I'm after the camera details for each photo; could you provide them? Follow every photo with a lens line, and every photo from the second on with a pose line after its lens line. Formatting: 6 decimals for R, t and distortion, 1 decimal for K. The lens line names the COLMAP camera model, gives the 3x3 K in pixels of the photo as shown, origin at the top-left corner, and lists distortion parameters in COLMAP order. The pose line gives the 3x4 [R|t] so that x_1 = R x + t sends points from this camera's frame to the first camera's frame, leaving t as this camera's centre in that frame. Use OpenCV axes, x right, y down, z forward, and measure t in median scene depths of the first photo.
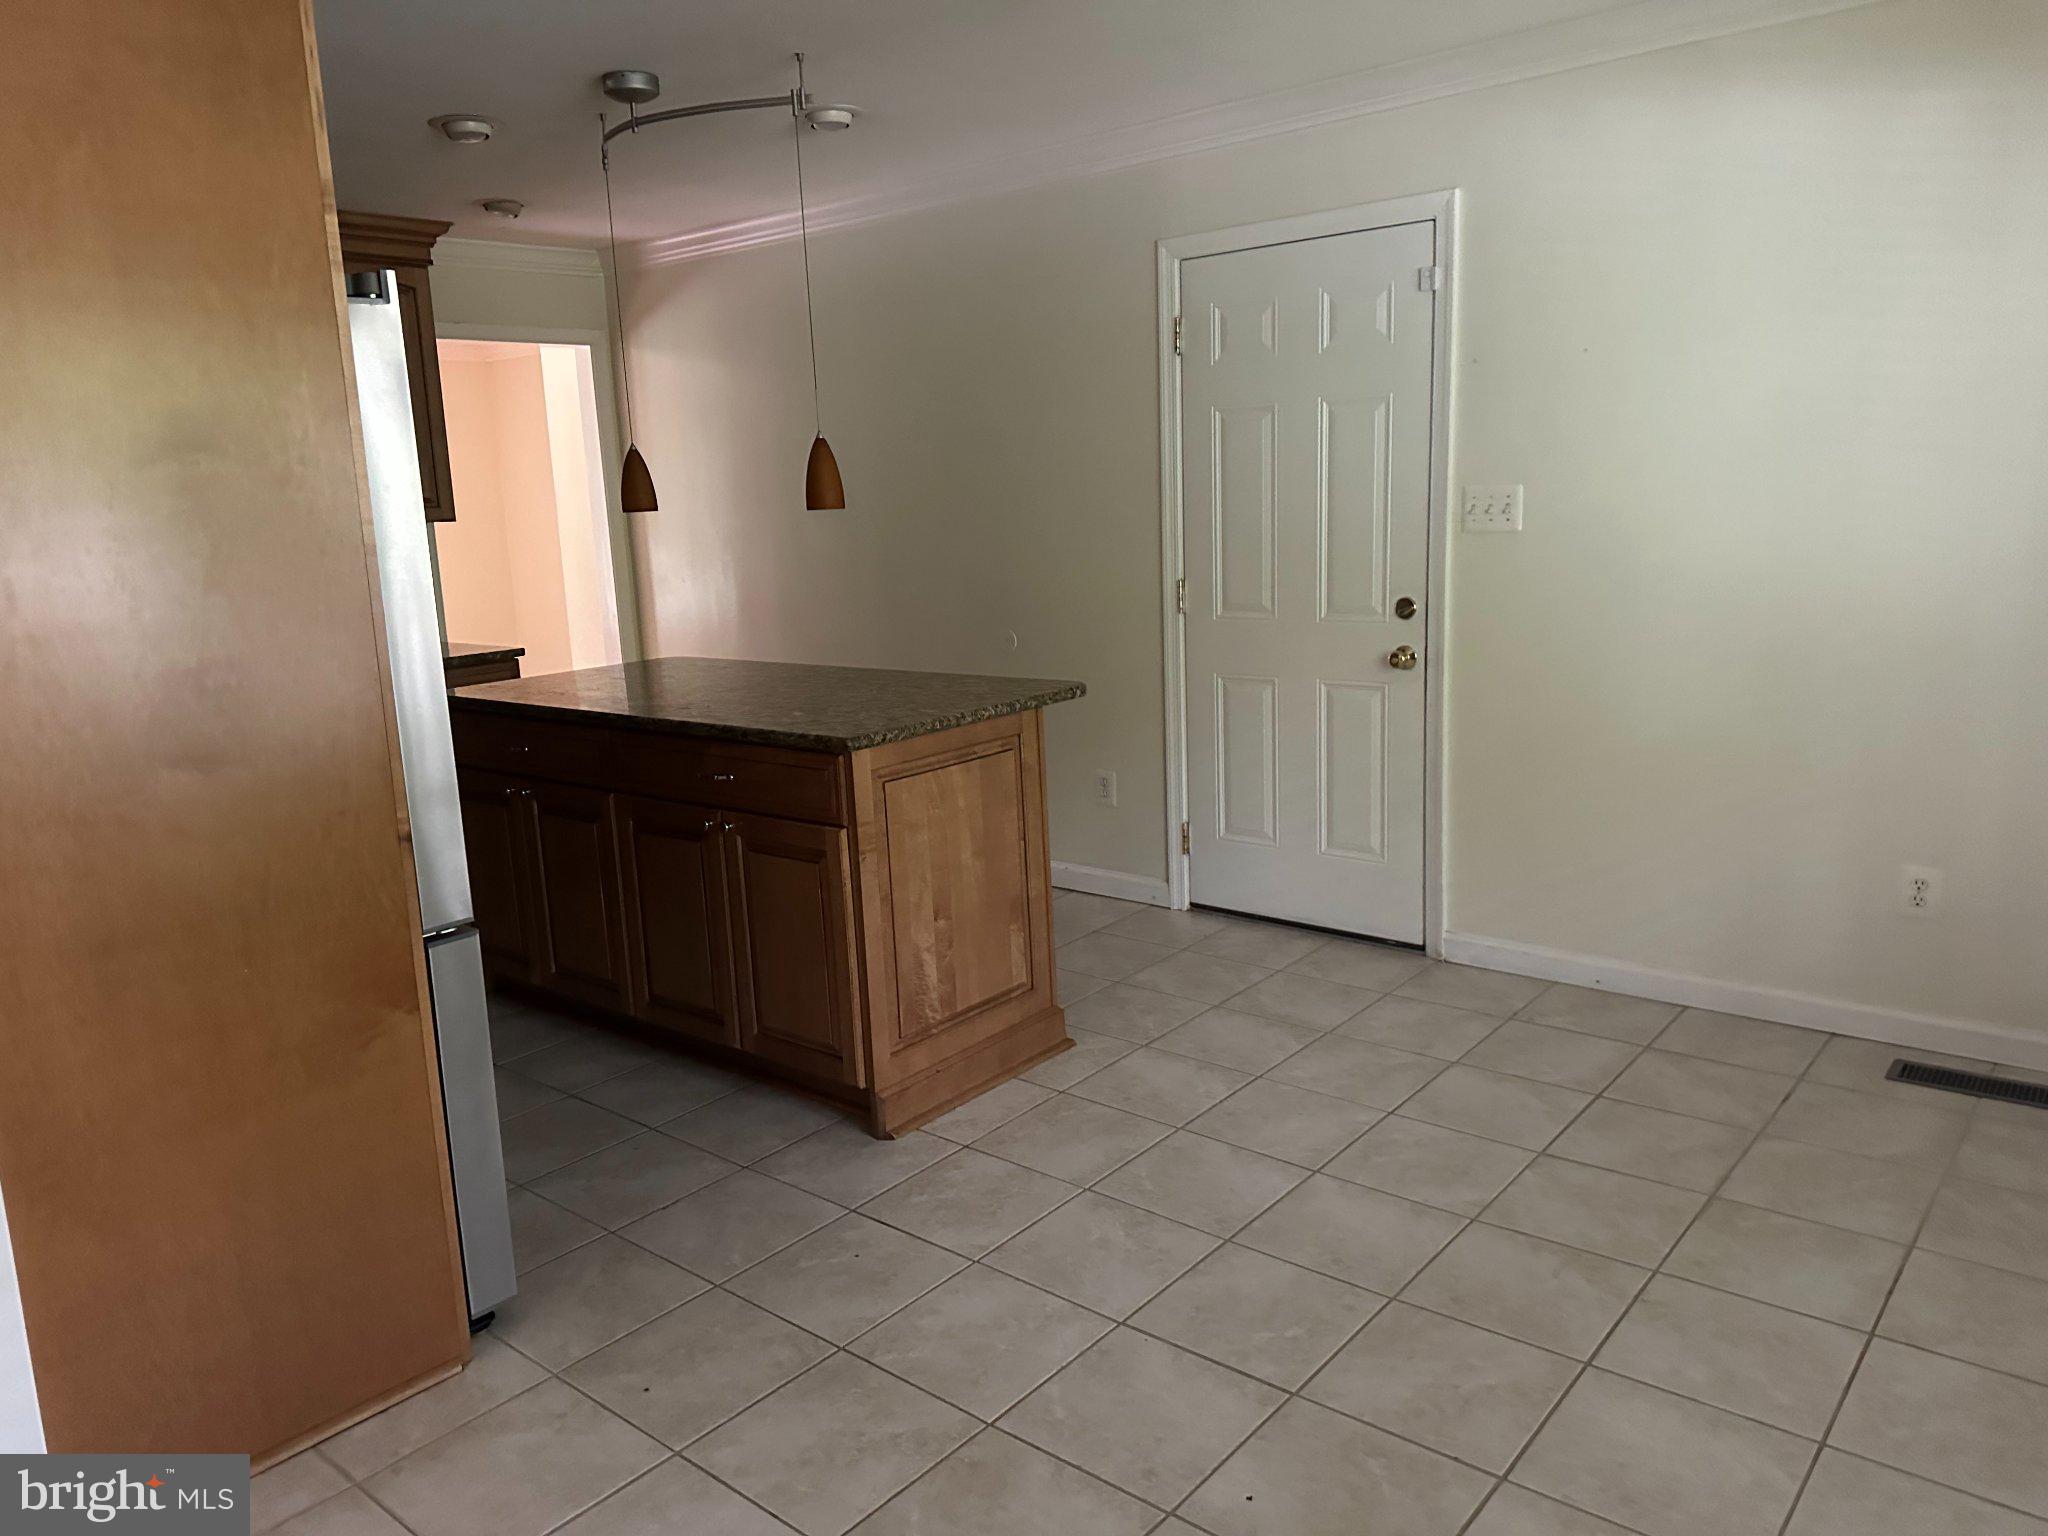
lens RADIAL K [[1449.3, 0, 1029.9], [0, 1449.3, 742.4], [0, 0, 1]] dist [0.095874, -0.080955]
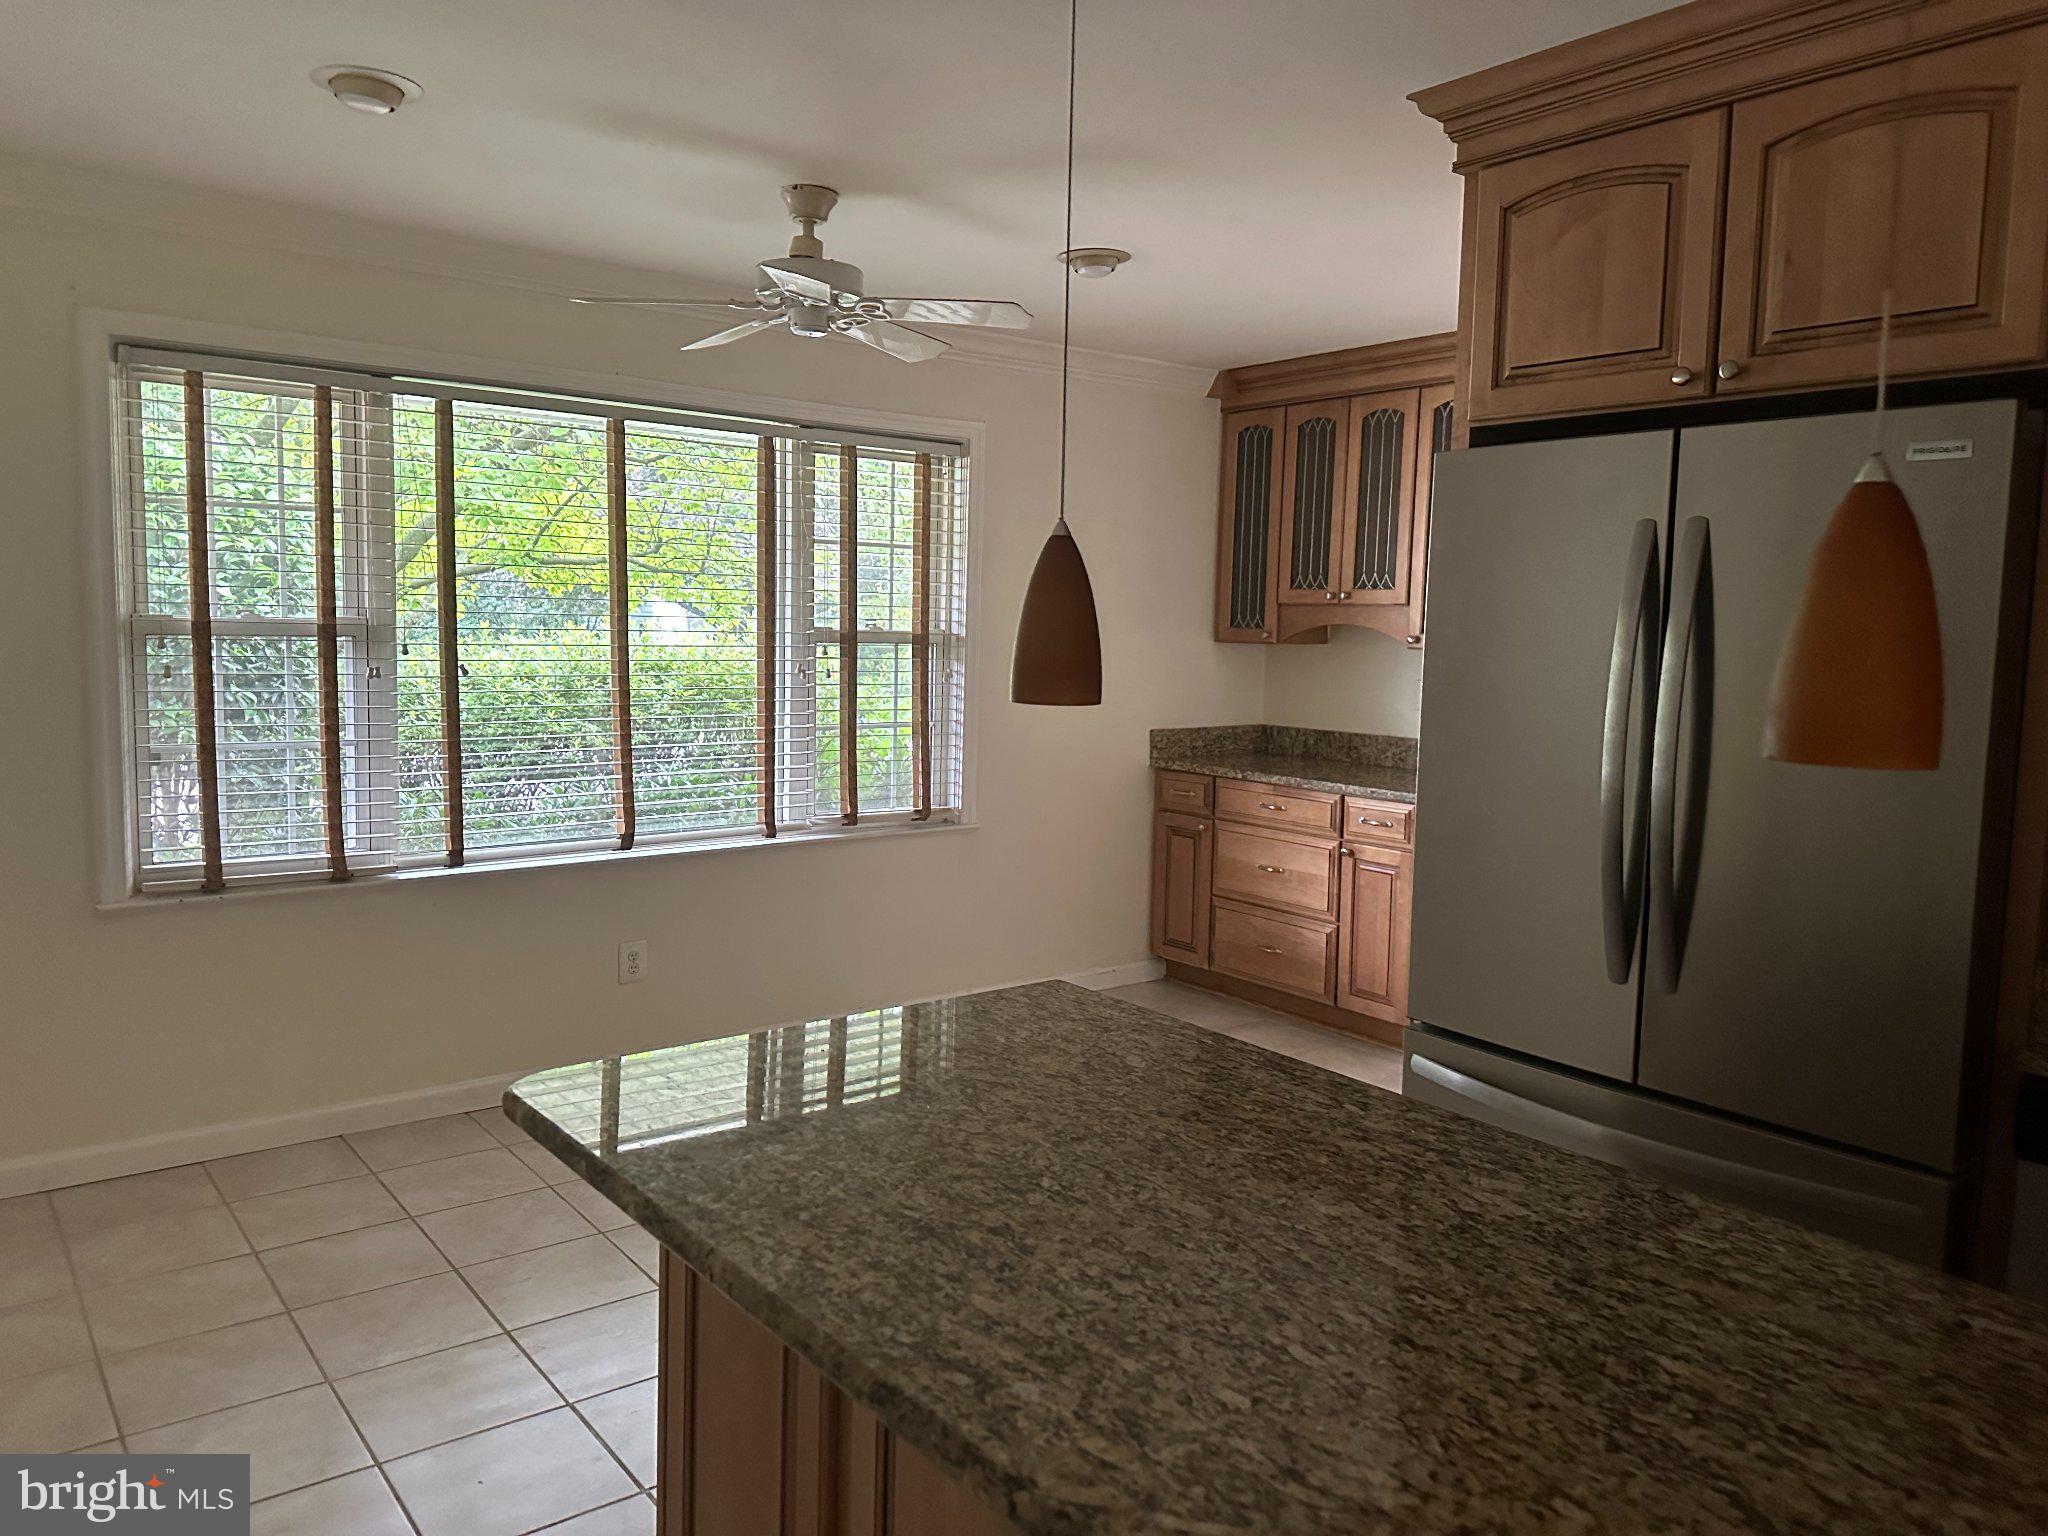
lens RADIAL K [[1449.3, 0, 1029.9], [0, 1449.3, 742.4], [0, 0, 1]] dist [0.095874, -0.080955]
pose [[-0.979094, 0.005392, 0.203336, -0.239707], [0.058782, 0.964497, 0.257468, -0.284313], [-0.194729, 0.264038, -0.944650, 1.542525]]
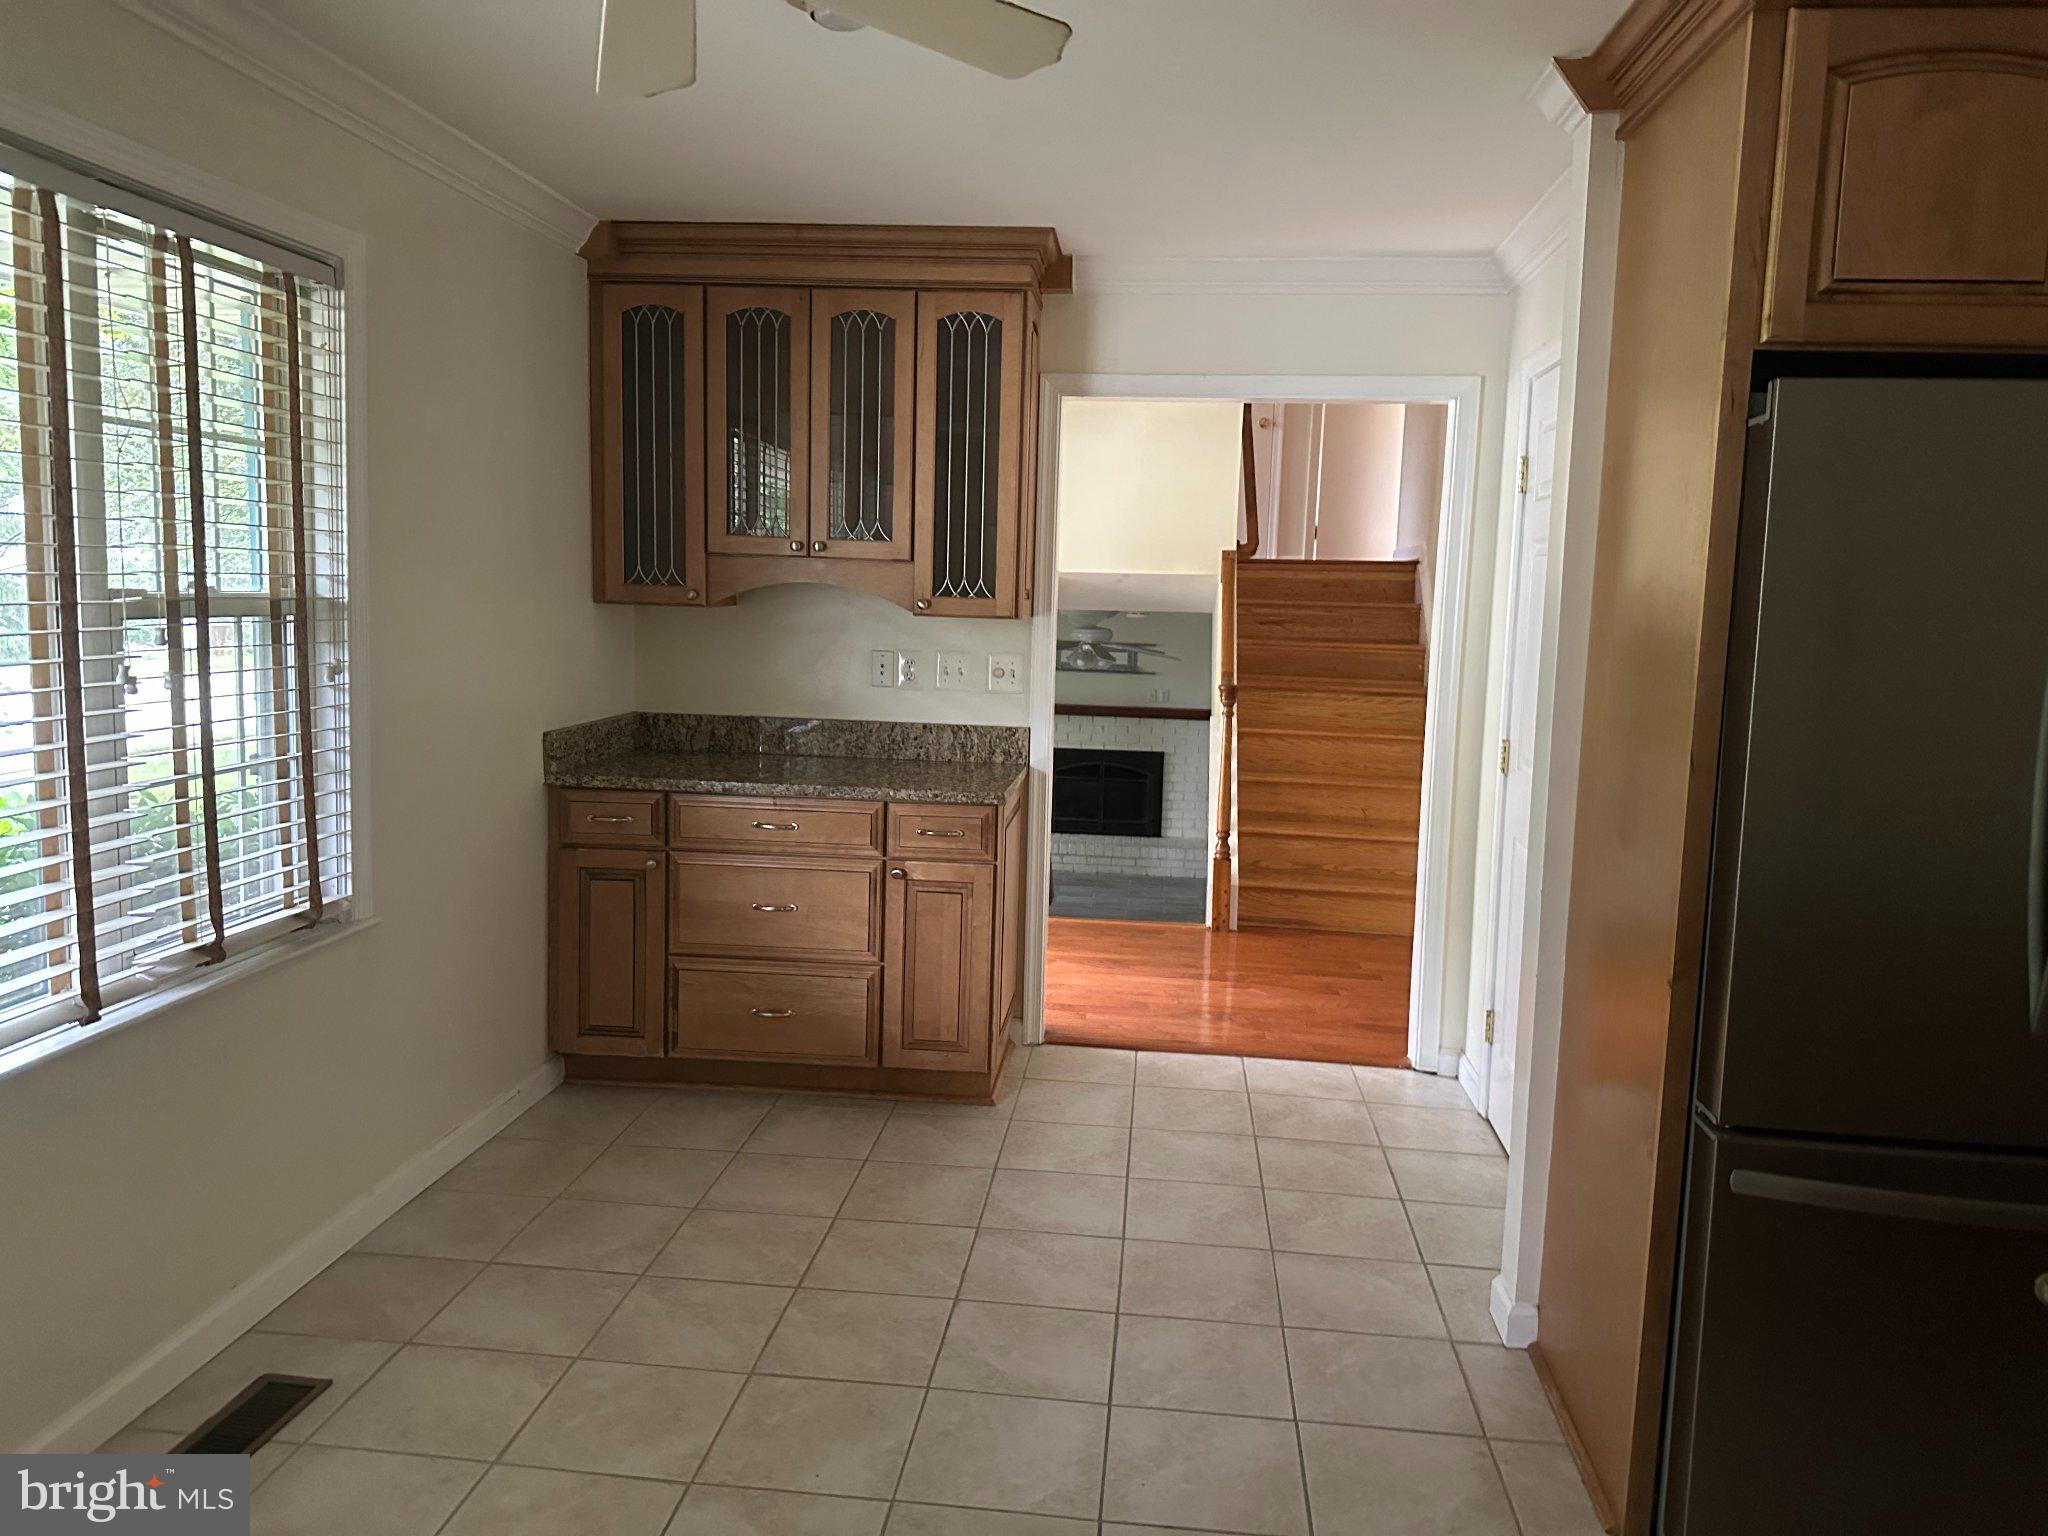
lens RADIAL K [[1449.3, 0, 1029.9], [0, 1449.3, 742.4], [0, 0, 1]] dist [0.095874, -0.080955]
pose [[-0.816109, 0.080376, -0.572281, 0.331307], [-0.102084, 0.954657, 0.279659, -0.214232], [0.568810, 0.286653, -0.770899, 1.033017]]
